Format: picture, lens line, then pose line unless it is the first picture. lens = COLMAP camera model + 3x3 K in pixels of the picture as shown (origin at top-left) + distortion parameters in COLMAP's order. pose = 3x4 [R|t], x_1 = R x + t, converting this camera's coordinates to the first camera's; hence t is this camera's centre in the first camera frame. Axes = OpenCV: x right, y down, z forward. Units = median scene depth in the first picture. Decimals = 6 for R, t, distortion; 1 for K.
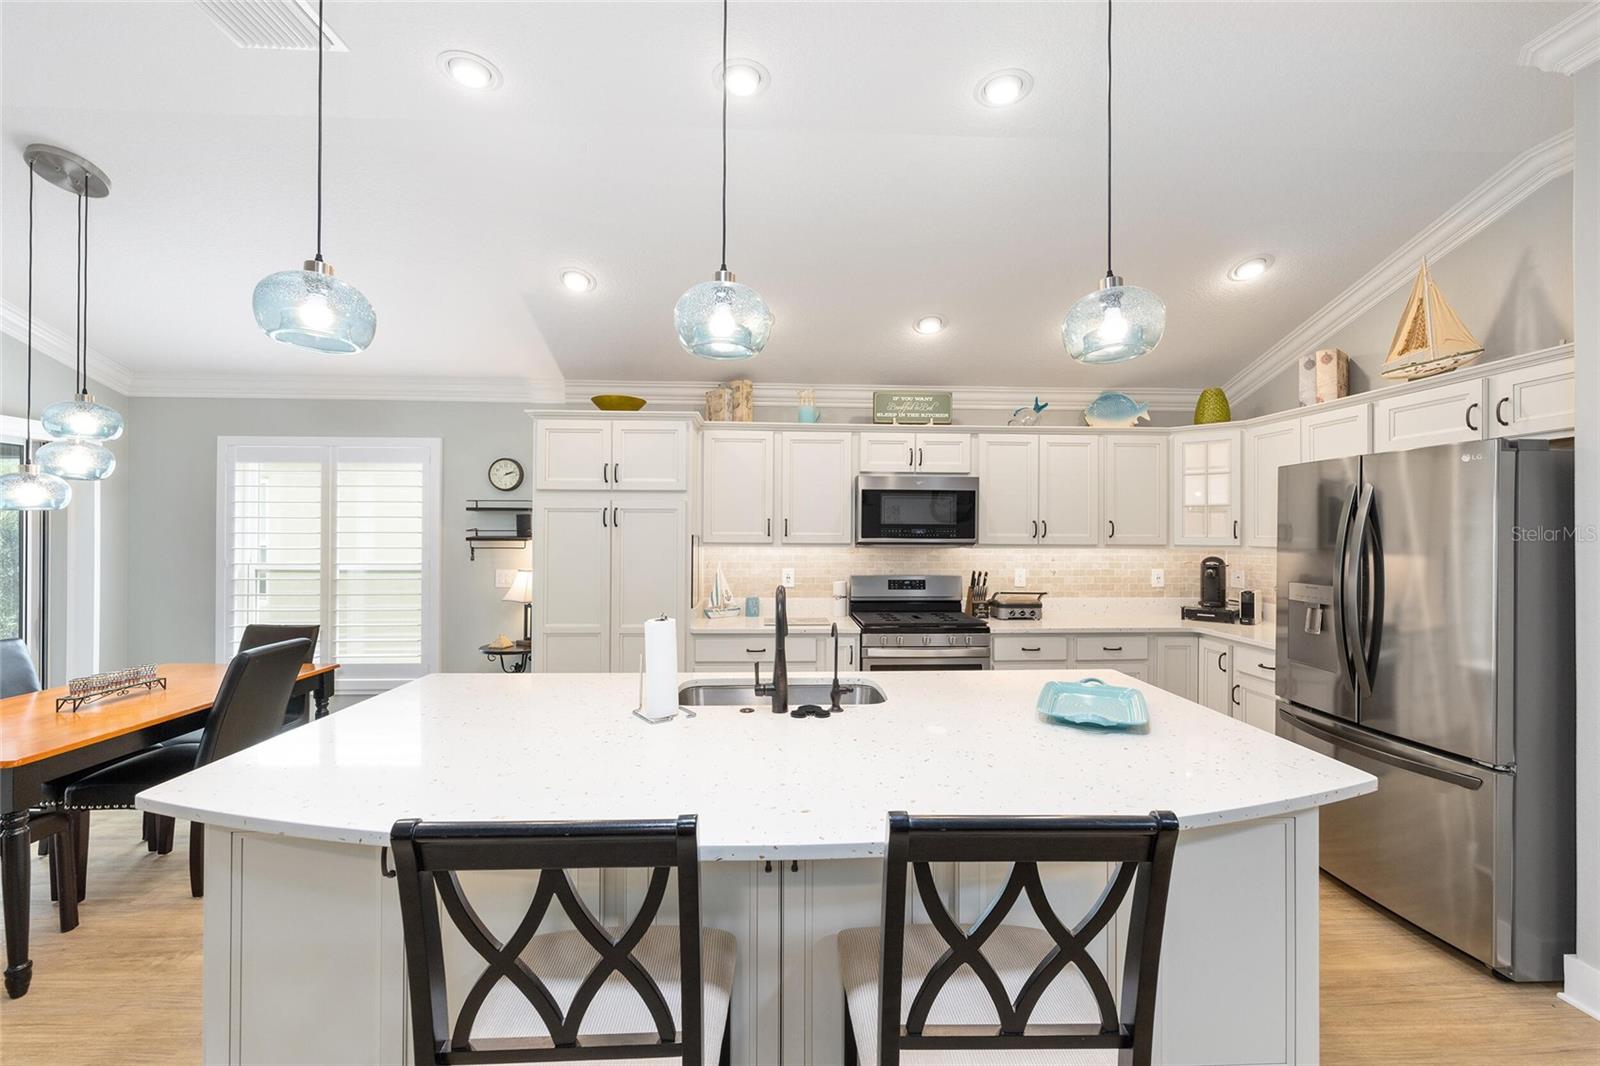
lens RADIAL K [[641.1, 0, 801.9], [0, 641.1, 531.1], [0, 0, 1]] dist [-0.001267, 0.000070]
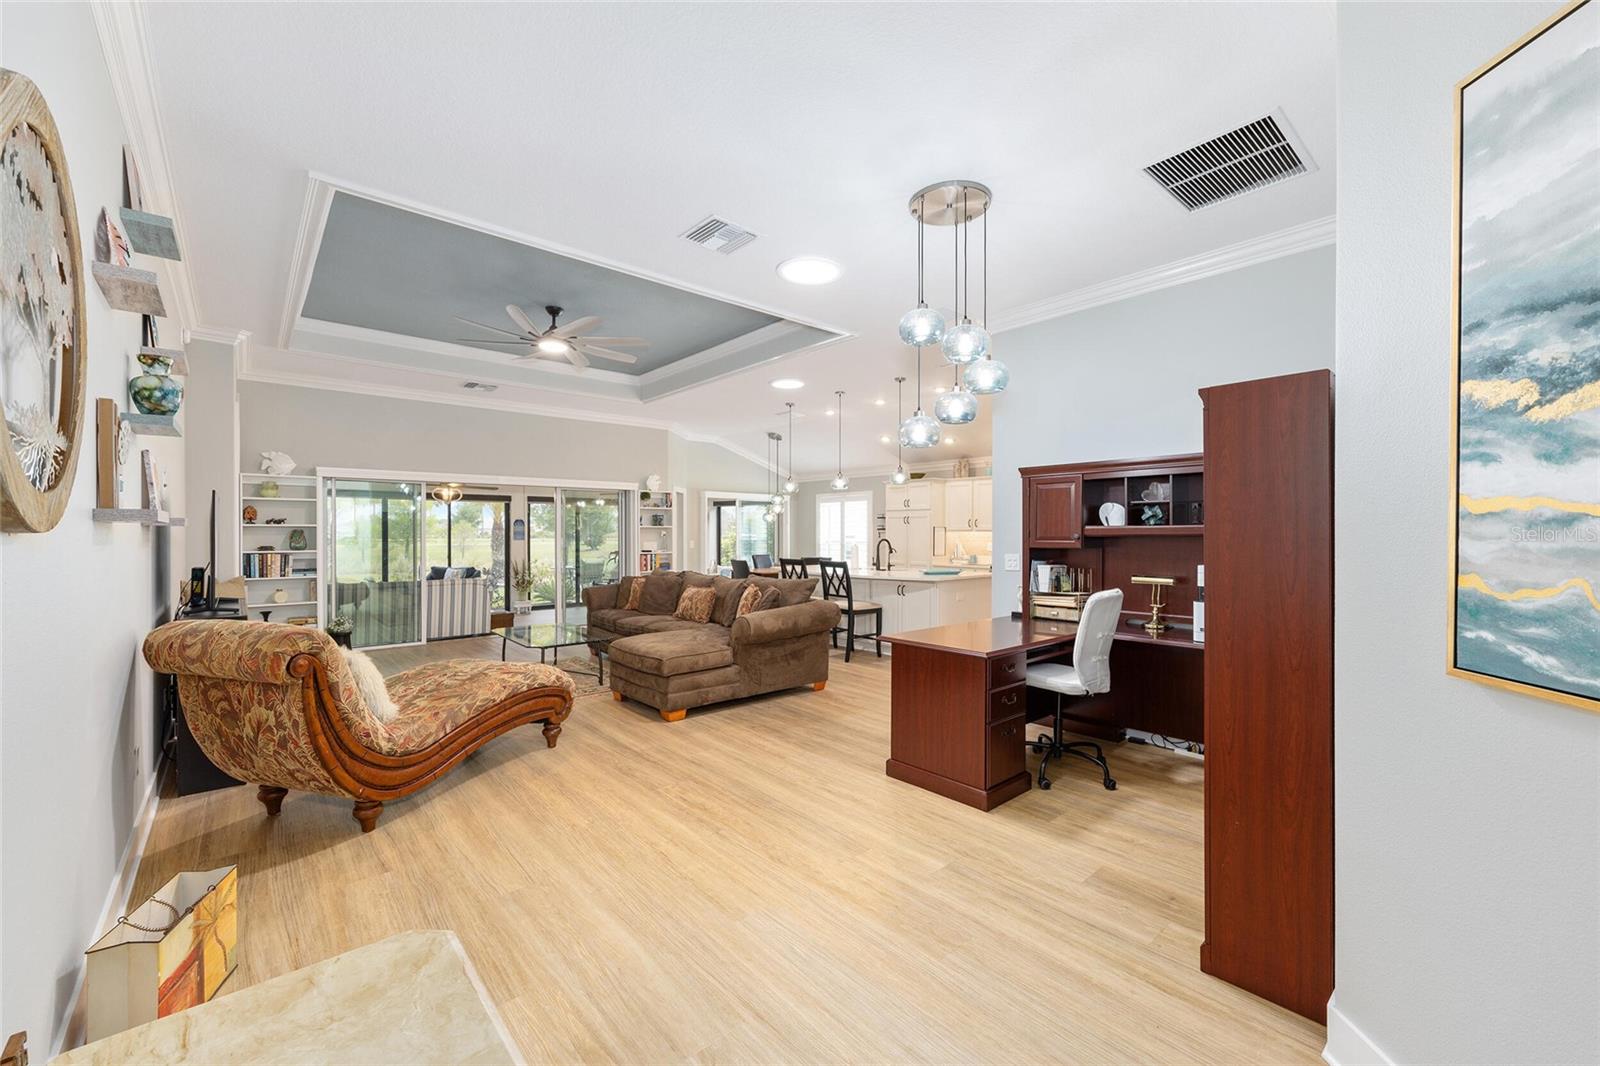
lens RADIAL K [[642.9, 0, 799.9], [0, 642.9, 537.7], [0, 0, 1]] dist [0.000234, 0.000075]
pose [[0.624007, 0.003972, -0.781408, 1.338961], [0.004380, 0.999954, 0.008581, 0.023243], [0.781406, -0.008777, 0.623961, -0.889845]]
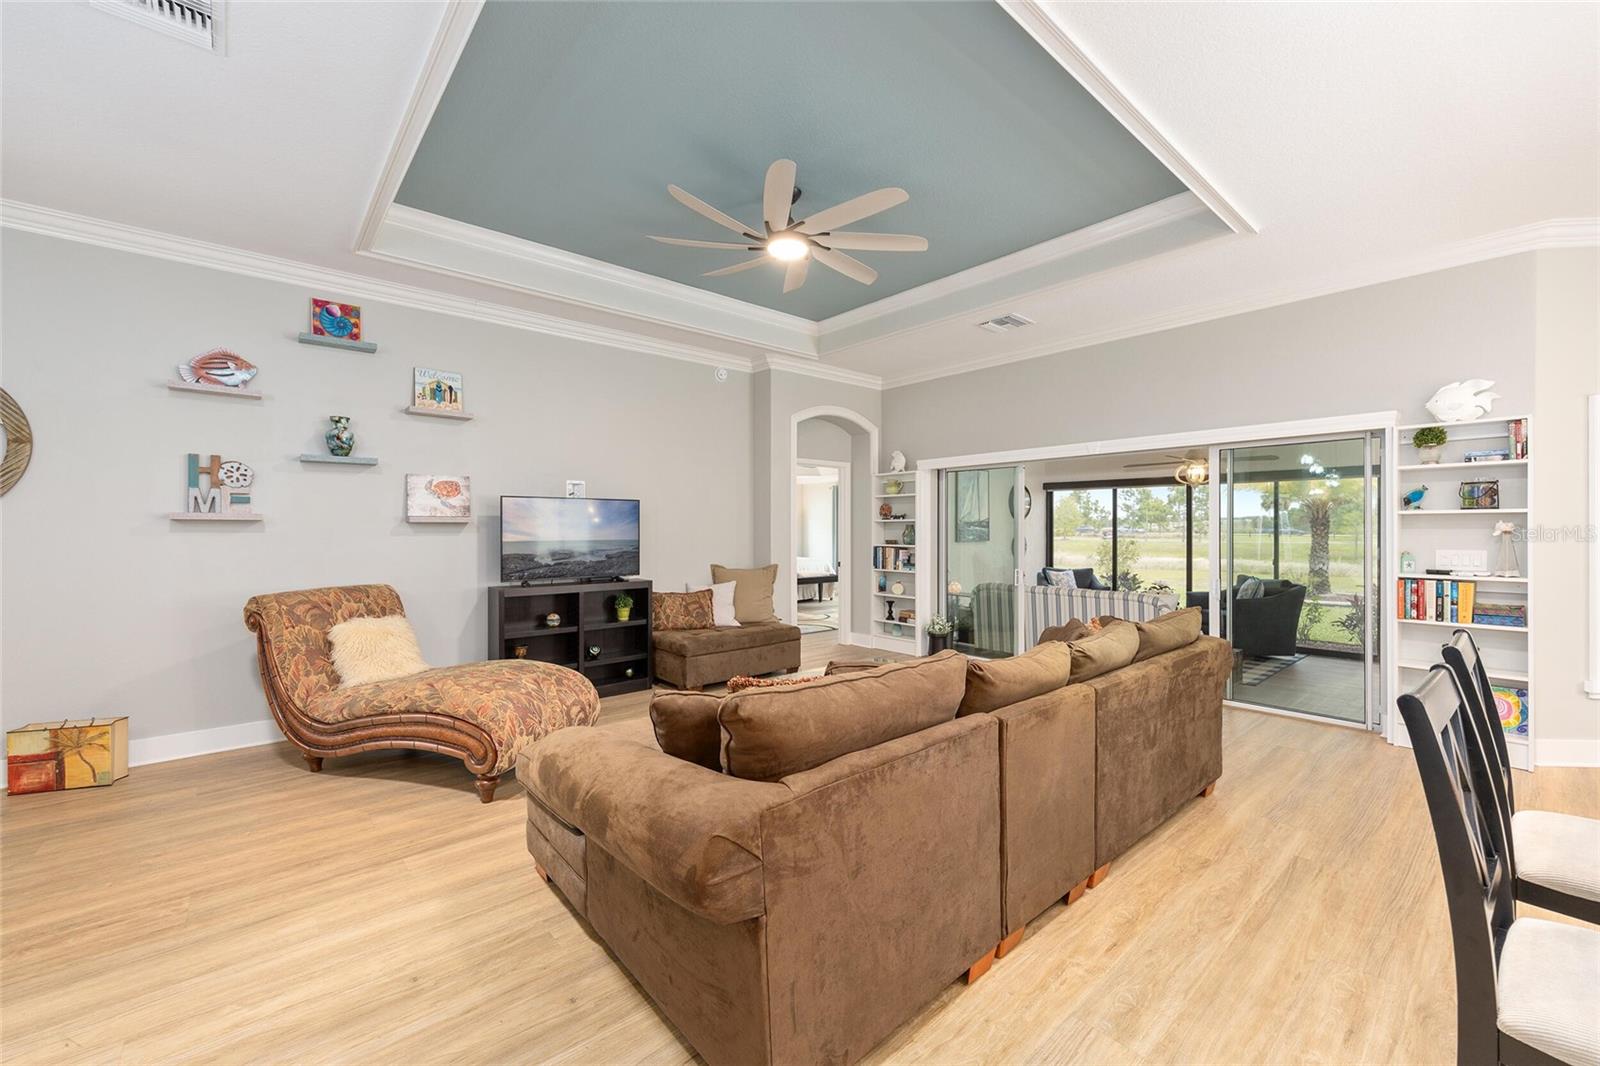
lens RADIAL K [[637.3, 0, 800.0], [0, 637.3, 533.0], [0, 0, 1]] dist [-0.003562, 0.000047]
pose [[-0.781390, 0.002110, -0.624039, 0.500544], [0.000590, 0.999996, 0.002643, 0.028349], [0.624042, 0.001697, -0.781389, 0.269171]]
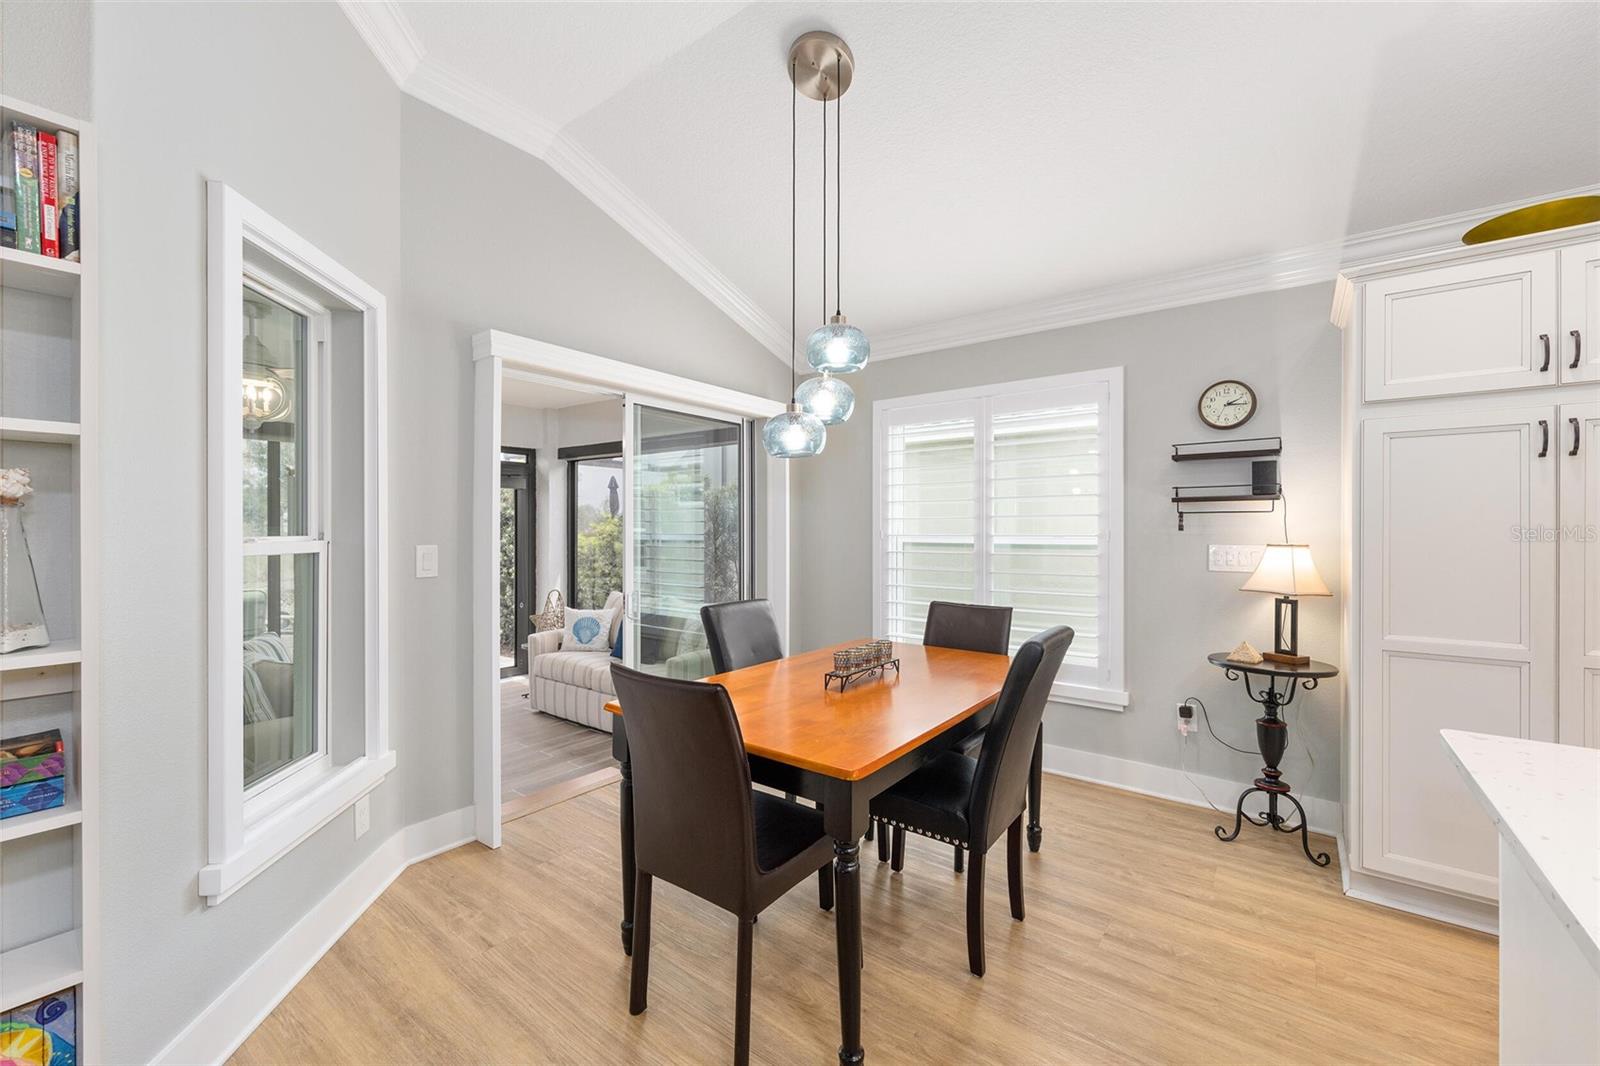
lens RADIAL K [[638.4, 0, 800.9], [0, 638.4, 530.1], [0, 0, 1]] dist [-0.000296, 0.000320]
pose [[0.768263, -0.002784, -0.640128, -0.391648], [0.004339, 0.999990, 0.000859, 0.043782], [0.640120, -0.003438, 0.768267, 0.200864]]
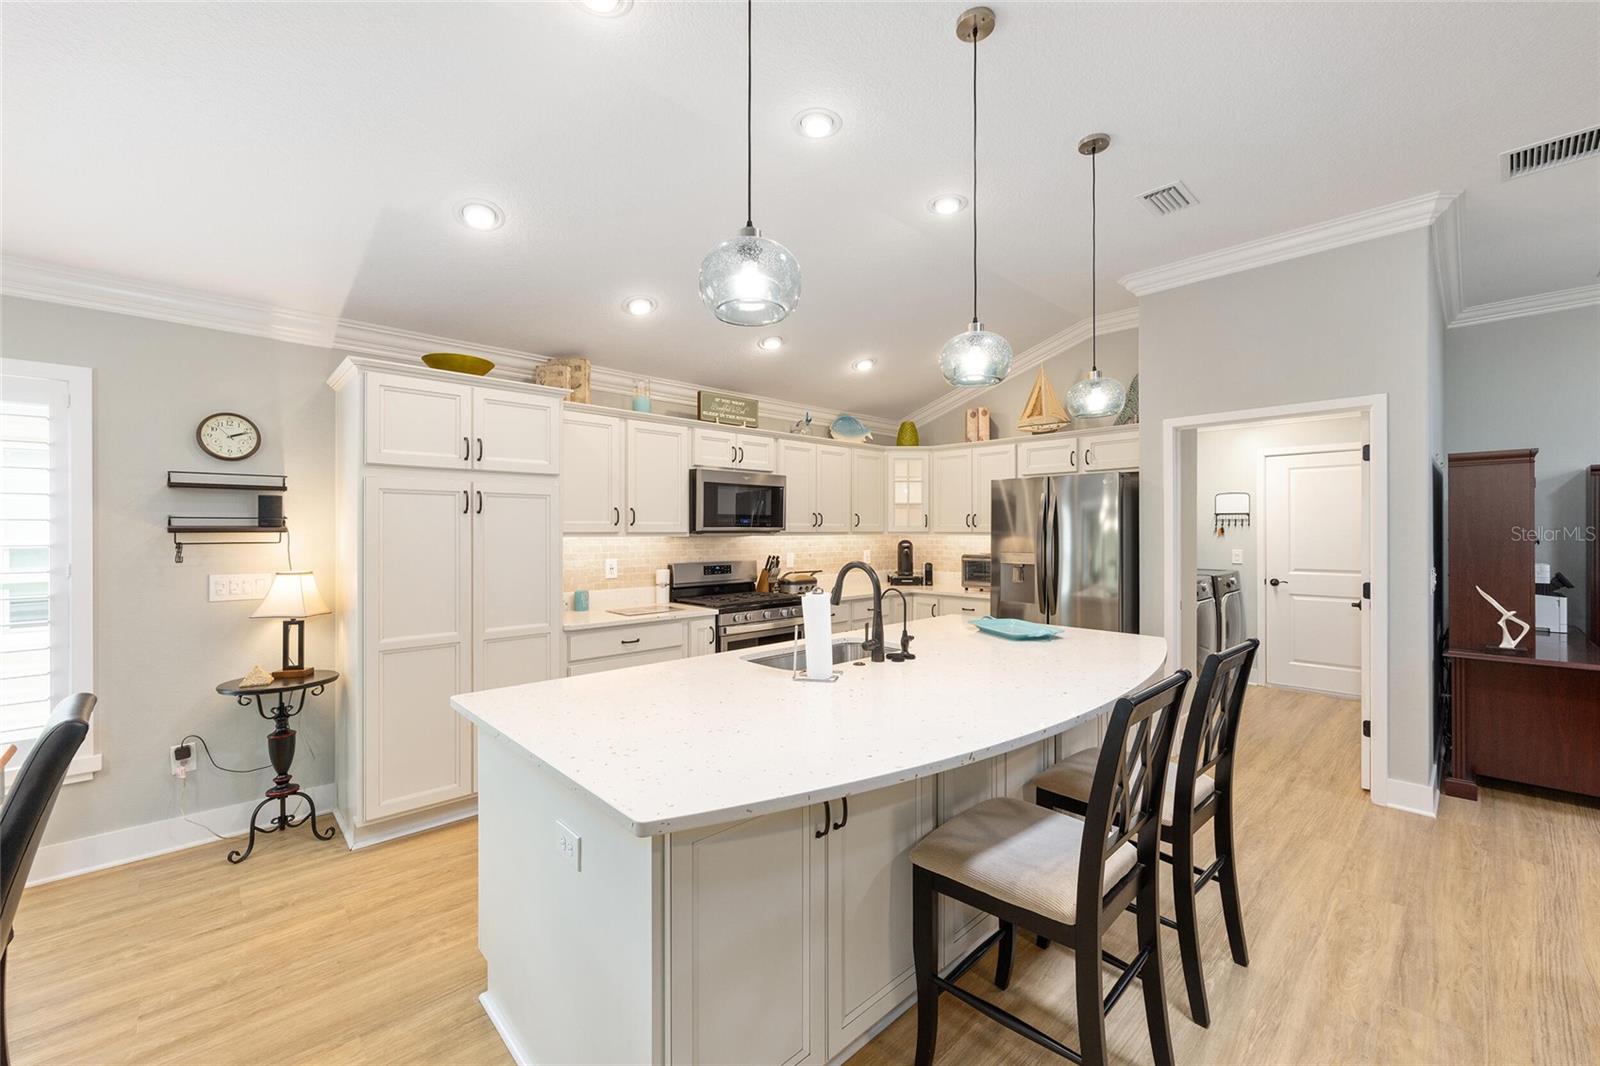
lens RADIAL K [[643.4, 0, 804.5], [0, 643.4, 529.9], [0, 0, 1]] dist [-0.002601, 0.000194]
pose [[0.752406, -0.004788, 0.658682, -0.470912], [0.001379, 0.999983, 0.005693, 0.009440], [-0.658698, -0.003375, 0.752400, 0.076372]]
